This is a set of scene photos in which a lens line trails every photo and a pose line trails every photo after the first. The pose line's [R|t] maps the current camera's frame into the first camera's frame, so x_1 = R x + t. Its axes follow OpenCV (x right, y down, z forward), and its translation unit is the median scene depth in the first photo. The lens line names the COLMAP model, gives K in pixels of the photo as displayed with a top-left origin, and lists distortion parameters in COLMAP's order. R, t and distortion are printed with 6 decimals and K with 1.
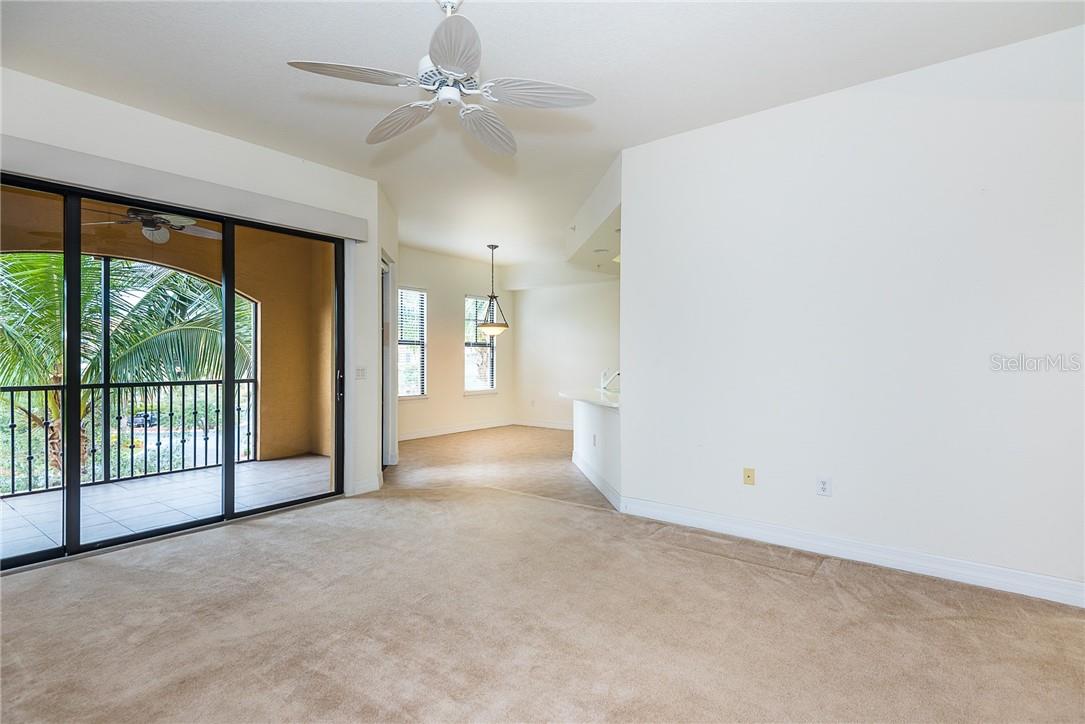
lens RADIAL K [[525.6, 0, 517.4], [0, 525.6, 348.0], [0, 0, 1]] dist [0.032473, -0.015377]
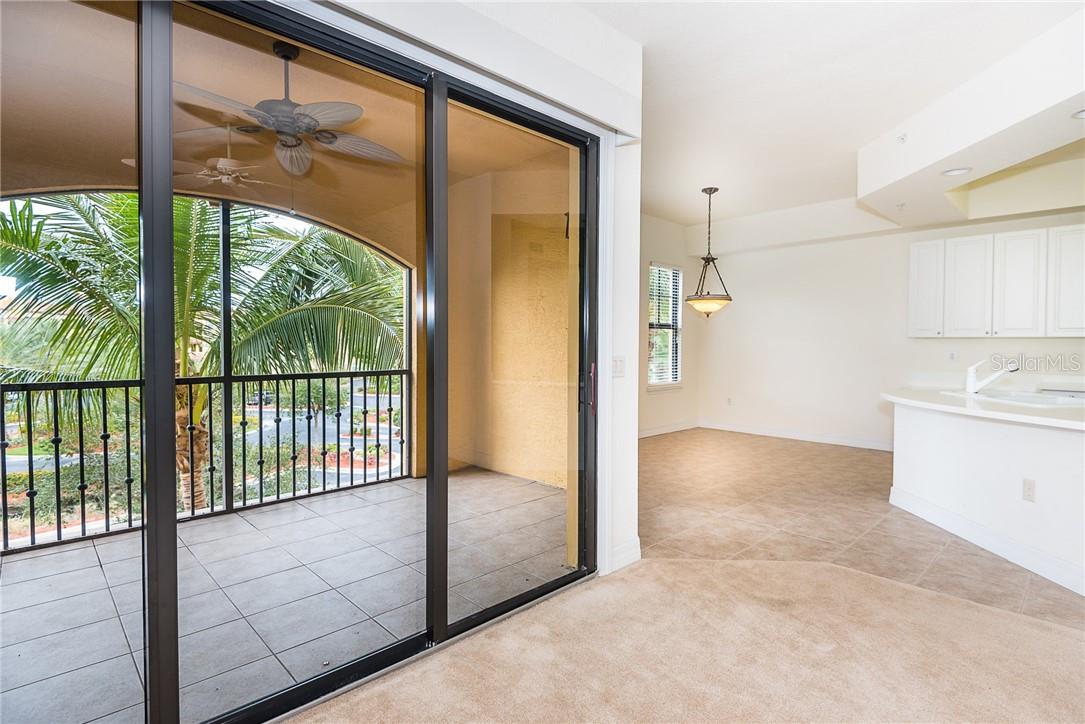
lens RADIAL K [[525.6, 0, 552.0], [0, 525.6, 342.2], [0, 0, 1]] dist [0.032473, -0.015377]
pose [[0.994123, 0.000824, -0.108250, -0.186882], [0.001098, 0.999843, 0.017694, 0.005353], [0.108248, -0.017709, 0.993966, 0.243337]]
